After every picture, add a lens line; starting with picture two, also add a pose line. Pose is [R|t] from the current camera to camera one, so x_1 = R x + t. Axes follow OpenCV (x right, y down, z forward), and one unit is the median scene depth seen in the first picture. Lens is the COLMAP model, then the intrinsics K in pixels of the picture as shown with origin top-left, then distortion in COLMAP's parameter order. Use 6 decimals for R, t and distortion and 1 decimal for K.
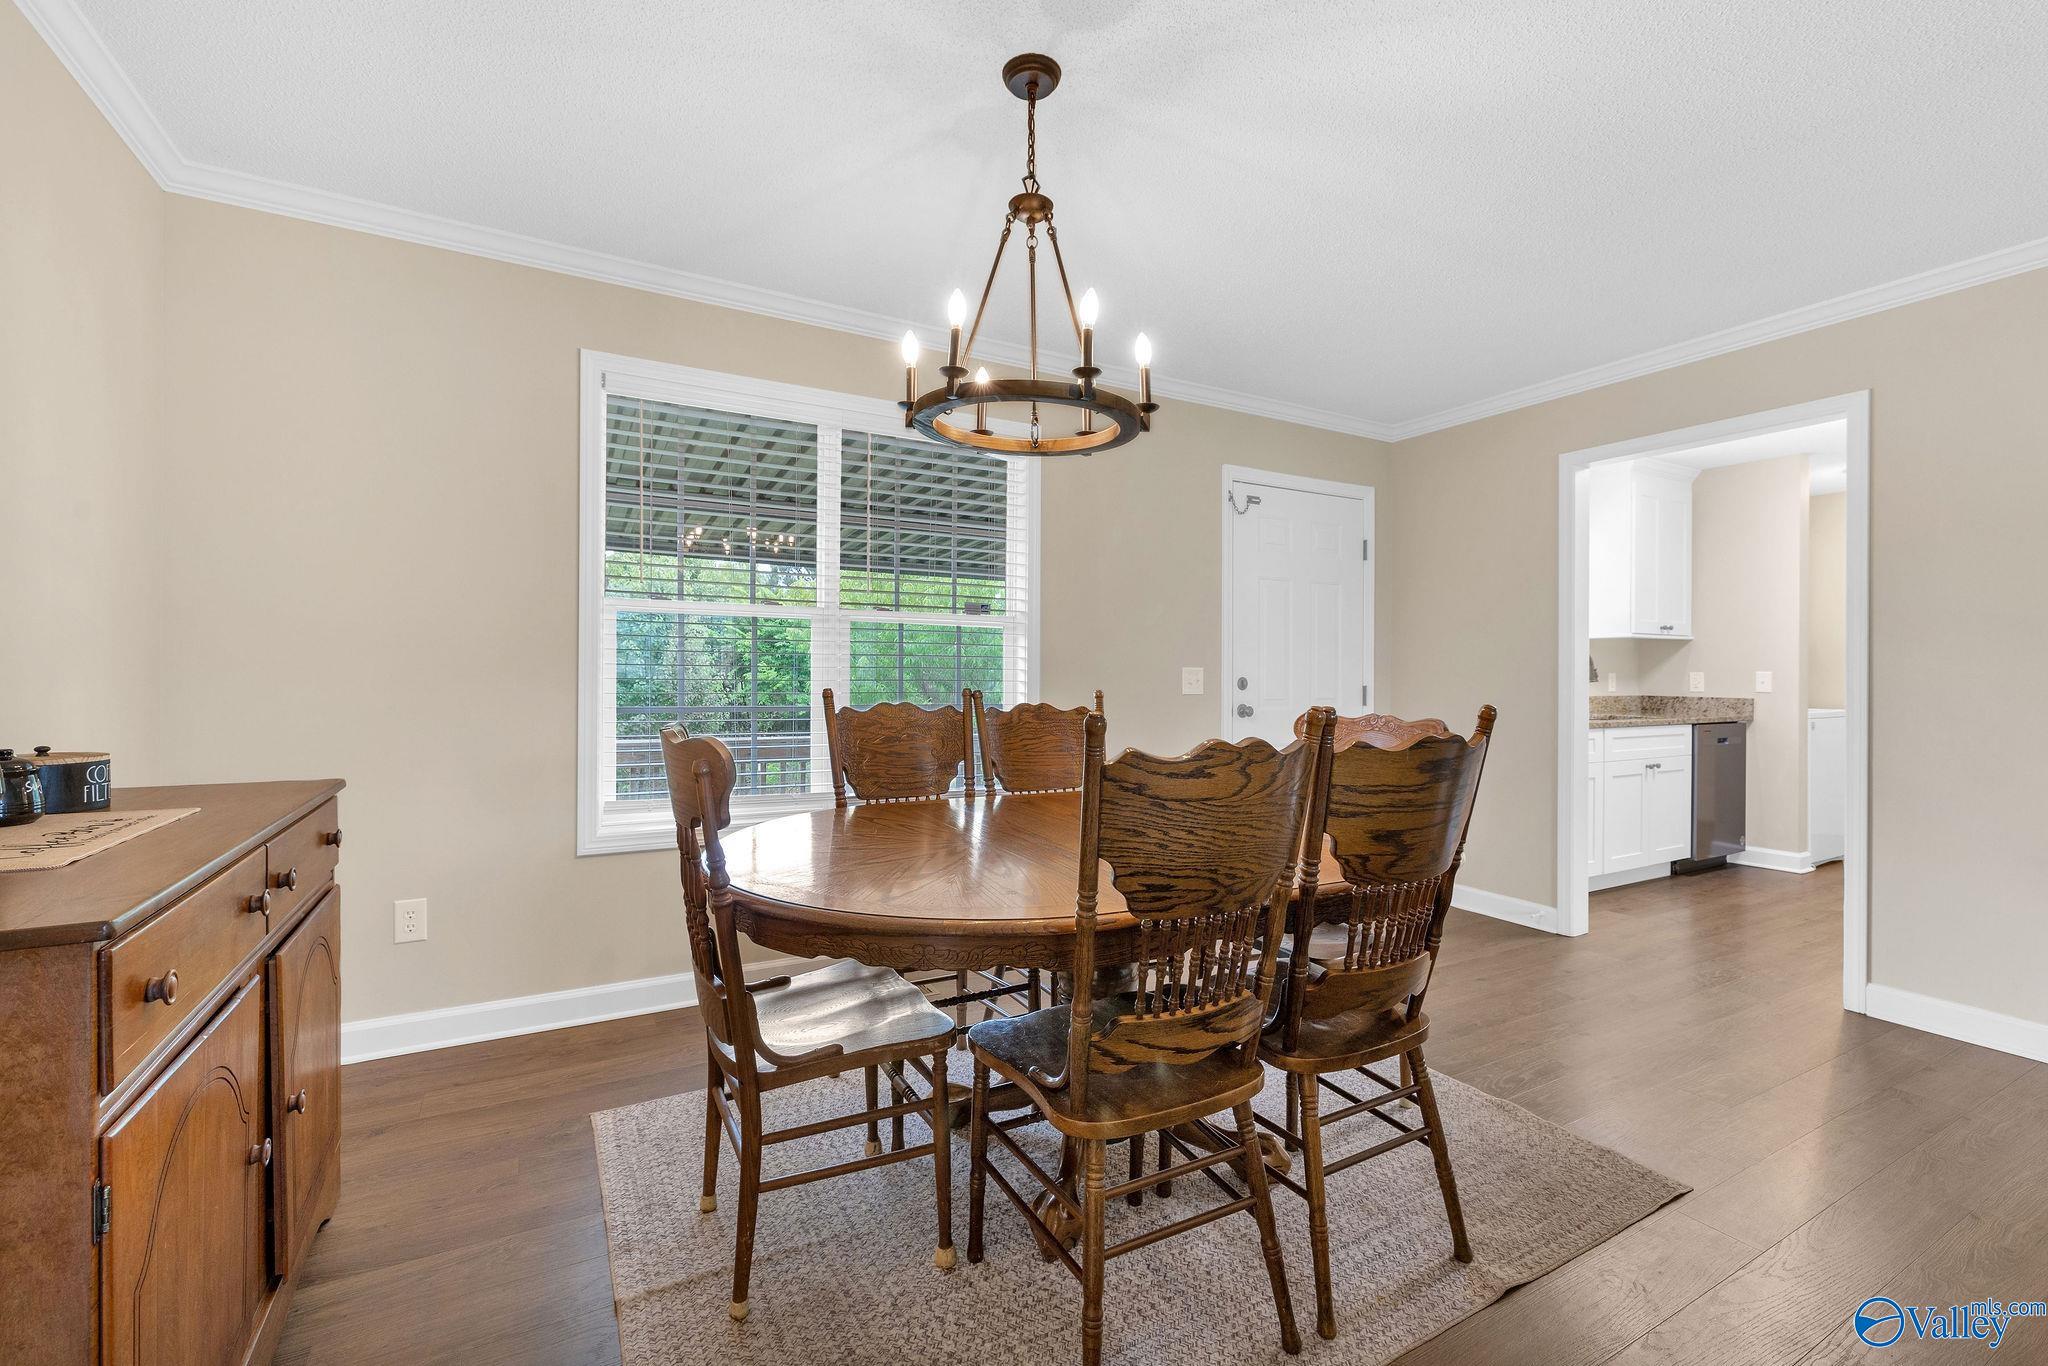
lens RADIAL K [[893.1, 0, 1028.8], [0, 893.1, 680.5], [0, 0, 1]] dist [-0.000322, -0.000059]
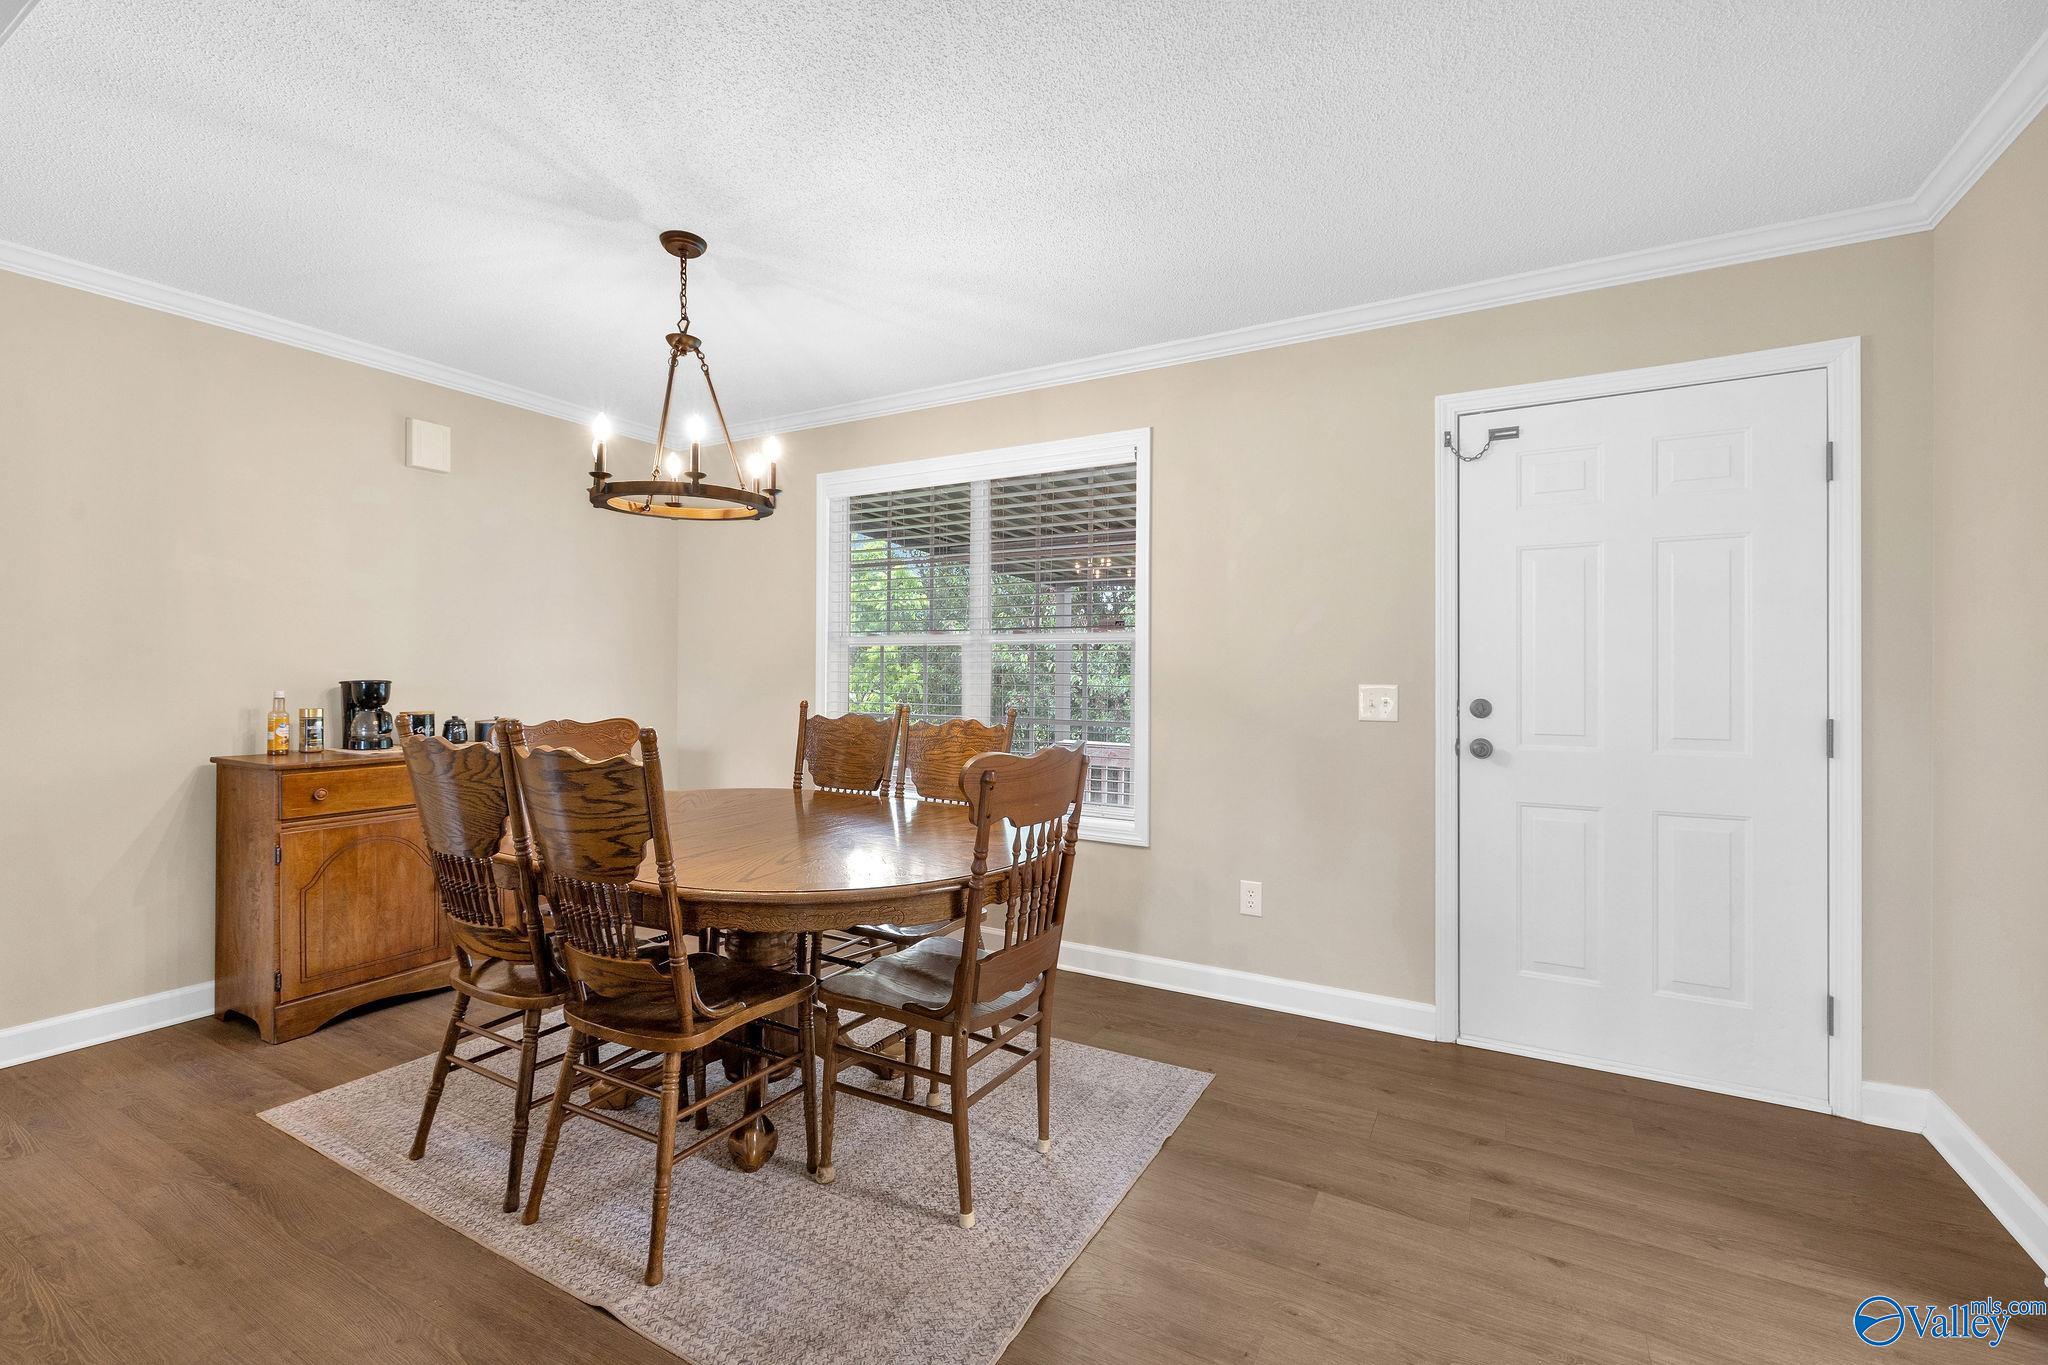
lens RADIAL K [[893.1, 0, 1028.8], [0, 893.1, 680.0], [0, 0, 1]] dist [-0.000322, -0.000059]
pose [[0.499295, -0.001495, -0.866431, 0.843854], [-0.011395, 0.999901, -0.008291, -0.011110], [0.866357, 0.014013, 0.499228, 0.469746]]
